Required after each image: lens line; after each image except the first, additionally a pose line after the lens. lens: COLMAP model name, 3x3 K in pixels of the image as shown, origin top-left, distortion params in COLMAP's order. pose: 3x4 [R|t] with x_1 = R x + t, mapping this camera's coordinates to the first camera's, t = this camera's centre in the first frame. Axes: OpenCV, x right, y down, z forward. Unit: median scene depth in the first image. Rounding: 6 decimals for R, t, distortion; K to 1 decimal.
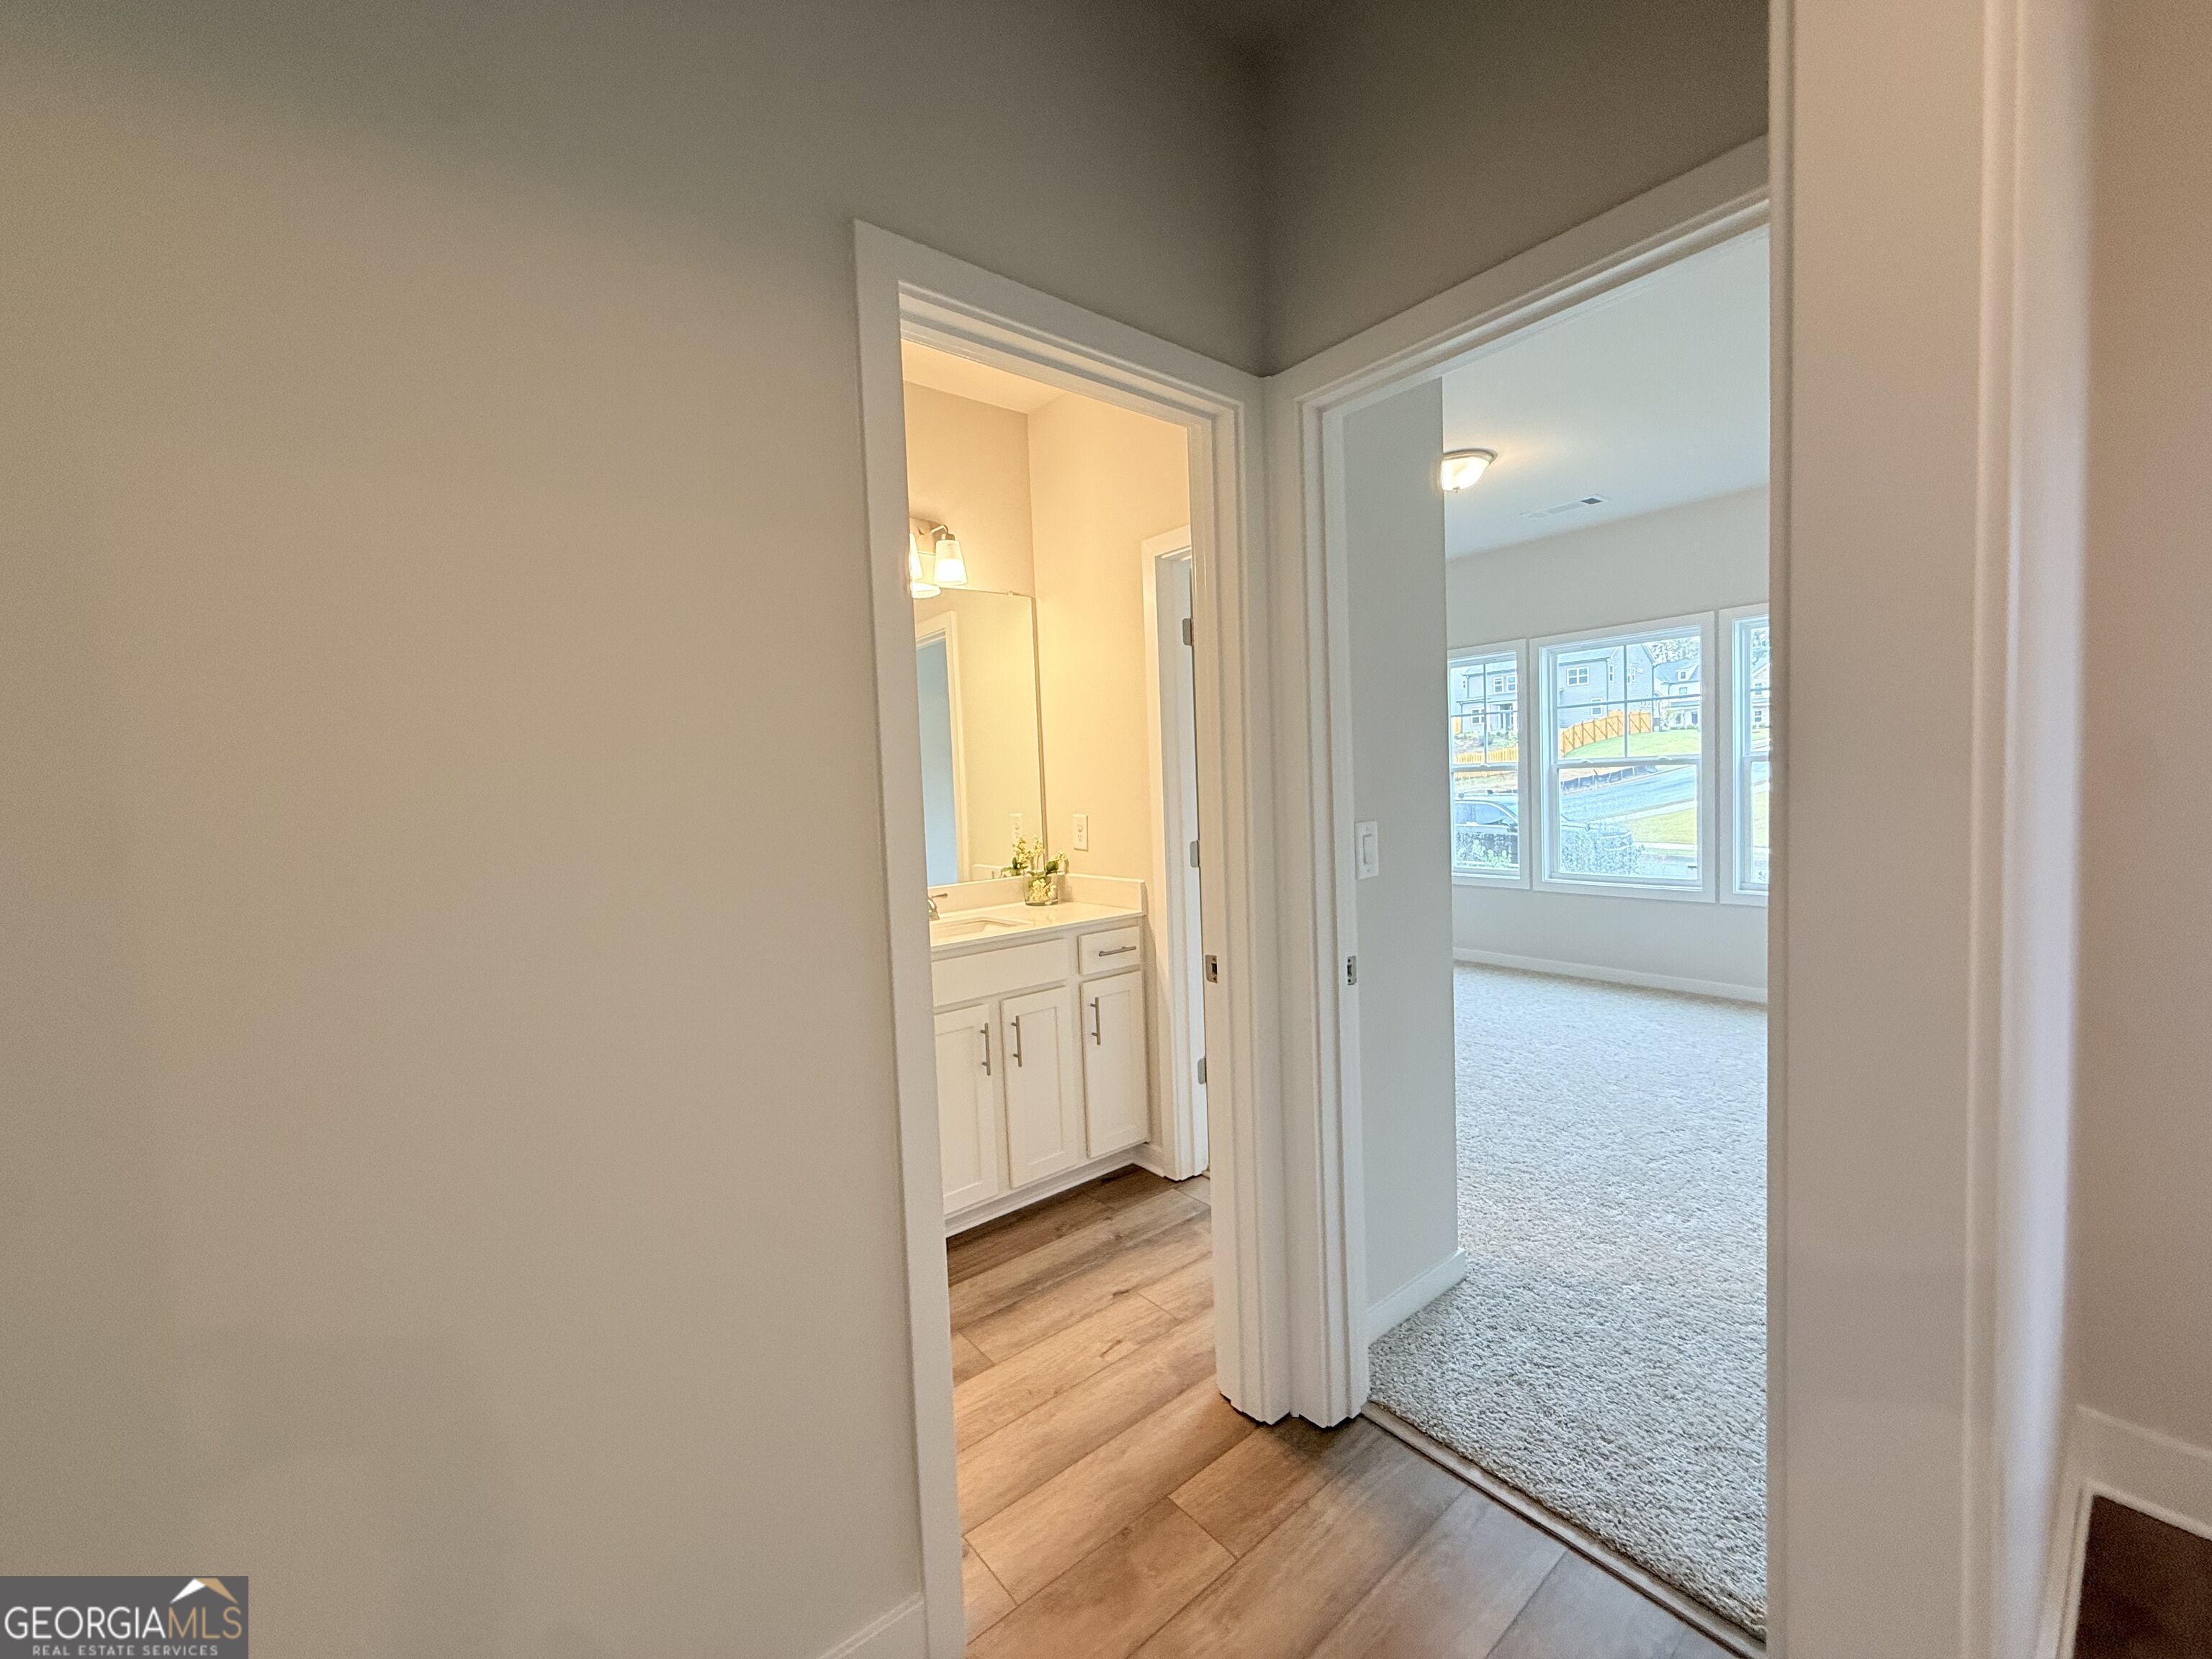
lens RADIAL K [[876.5, 0, 1091.3], [0, 876.5, 831.2], [0, 0, 1]] dist [-0.002754, 0.000660]
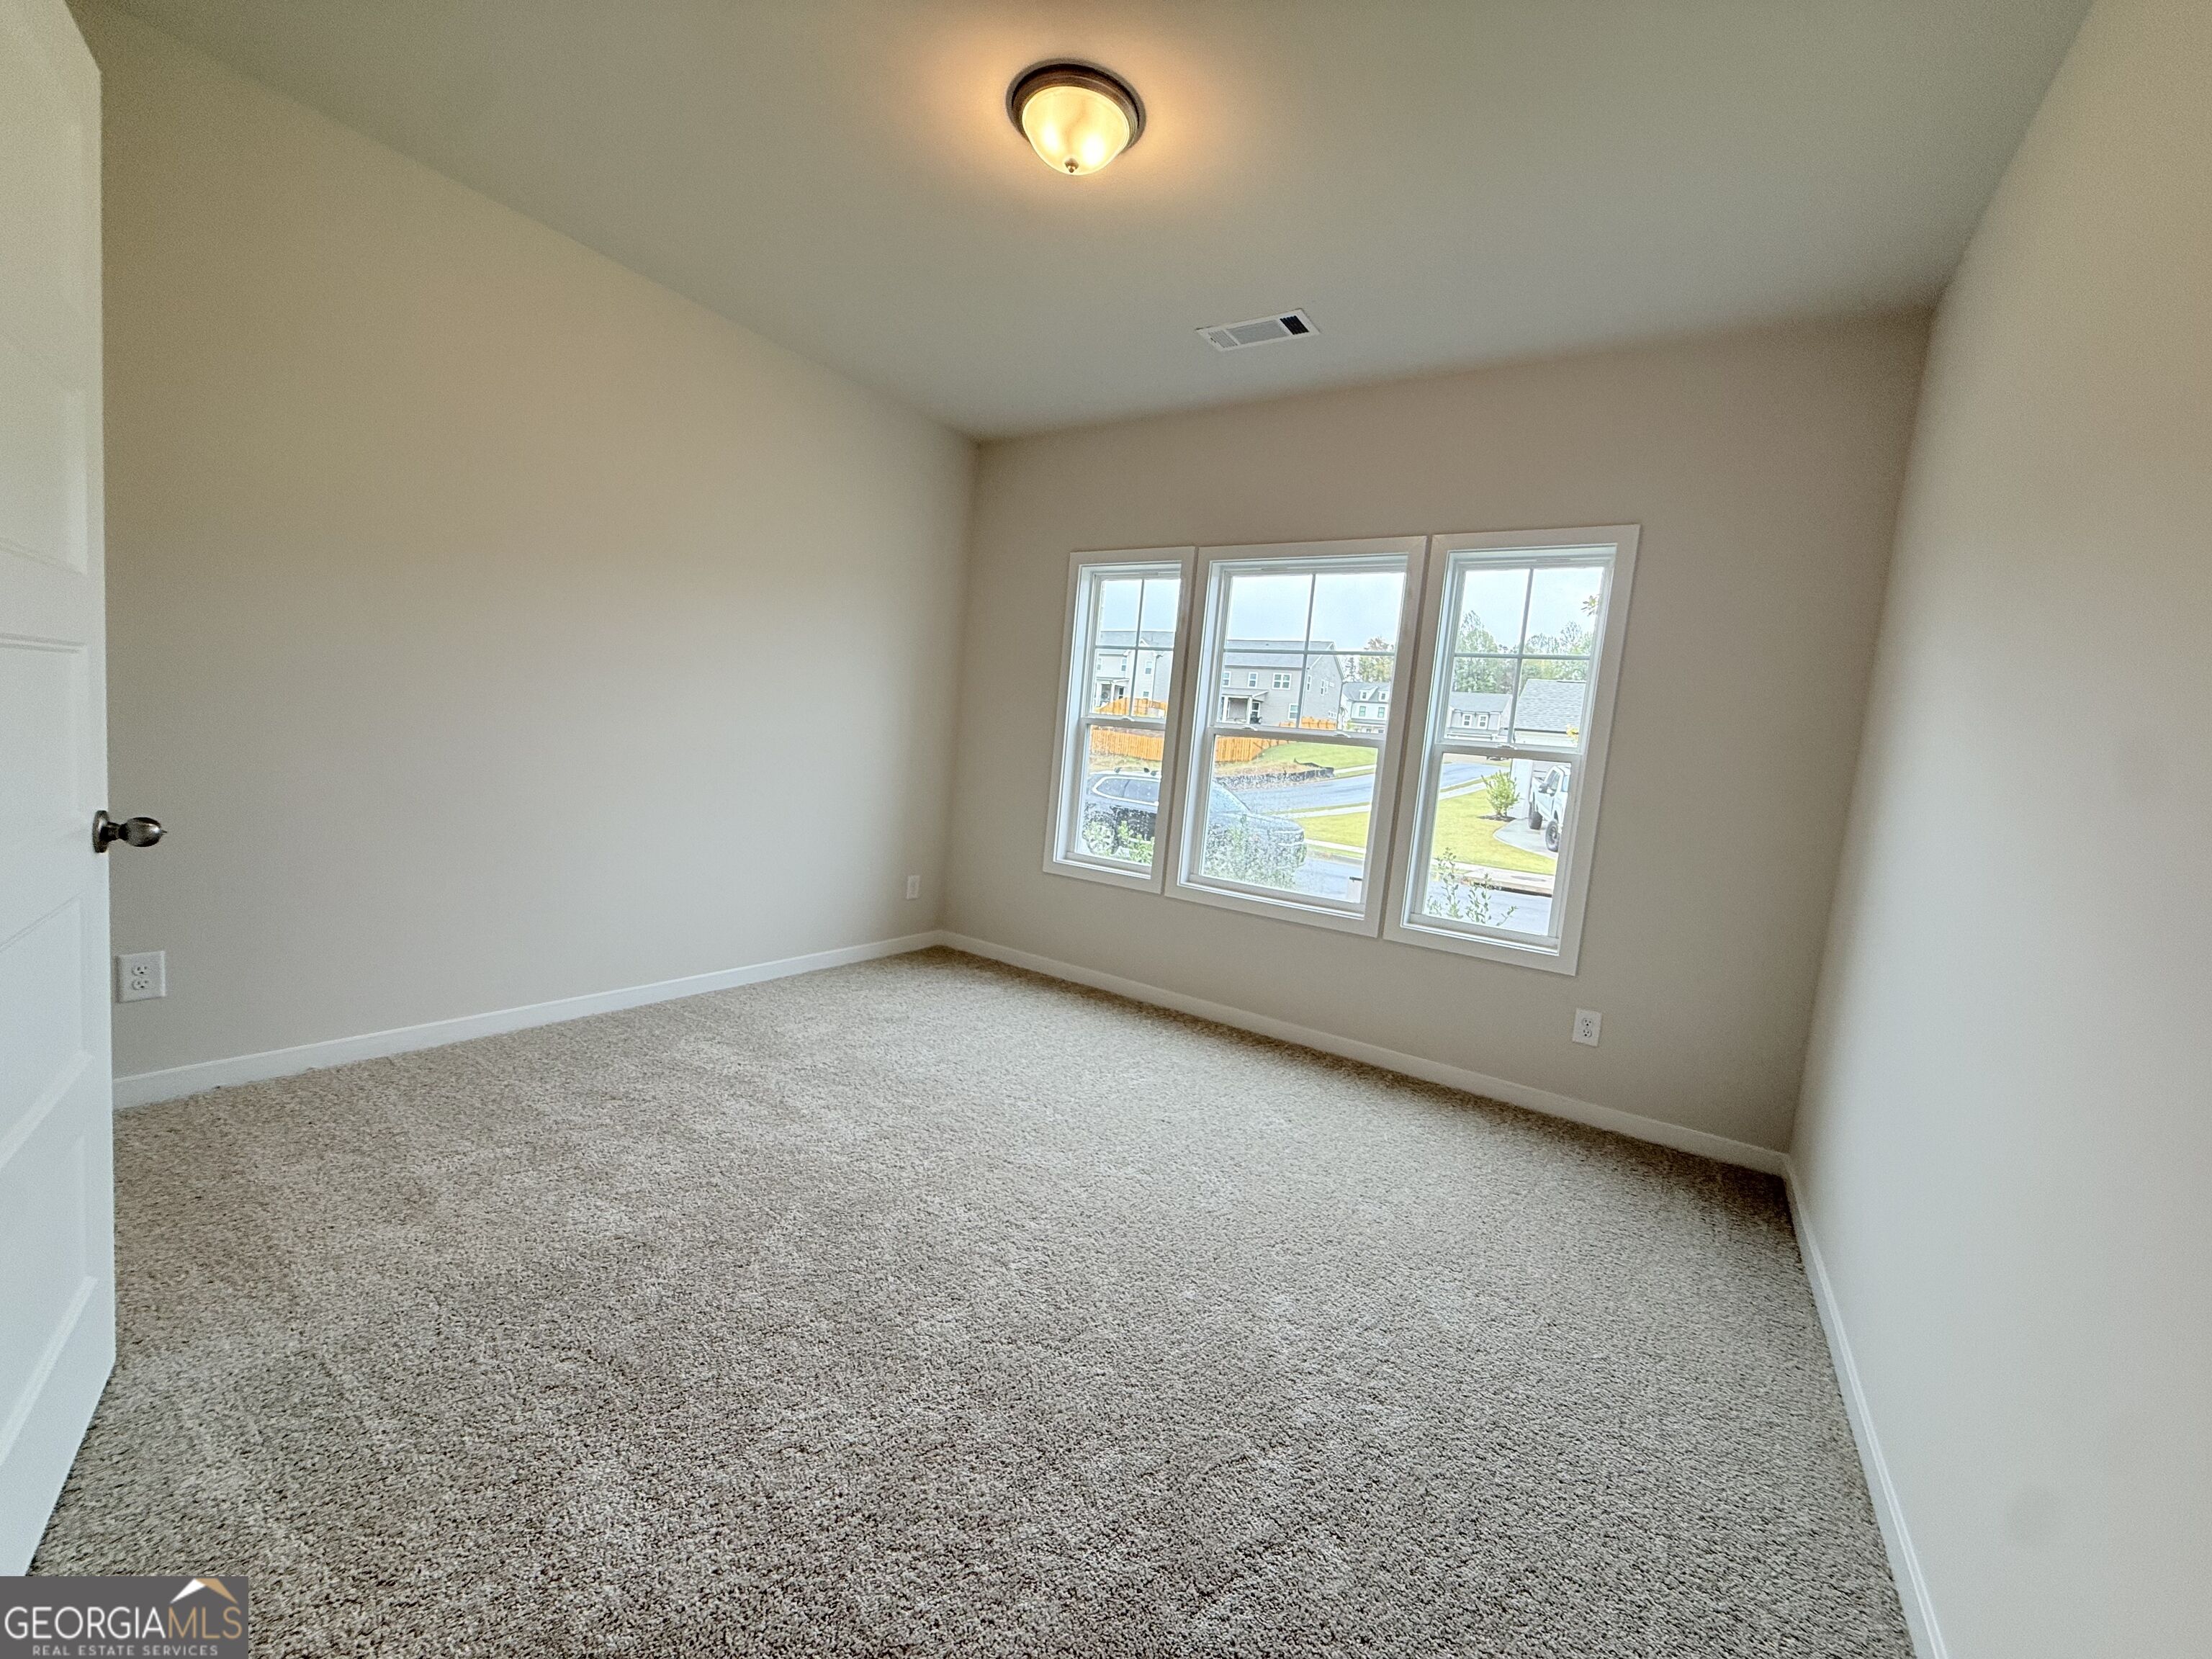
lens RADIAL K [[876.5, 0, 1095.9], [0, 876.5, 827.1], [0, 0, 1]] dist [-0.002754, 0.000660]
pose [[0.944922, 0.101011, 0.311320, 0.221376], [-0.115192, 0.992964, 0.027456, -0.002777], [-0.306356, -0.061806, 0.949909, 0.333697]]
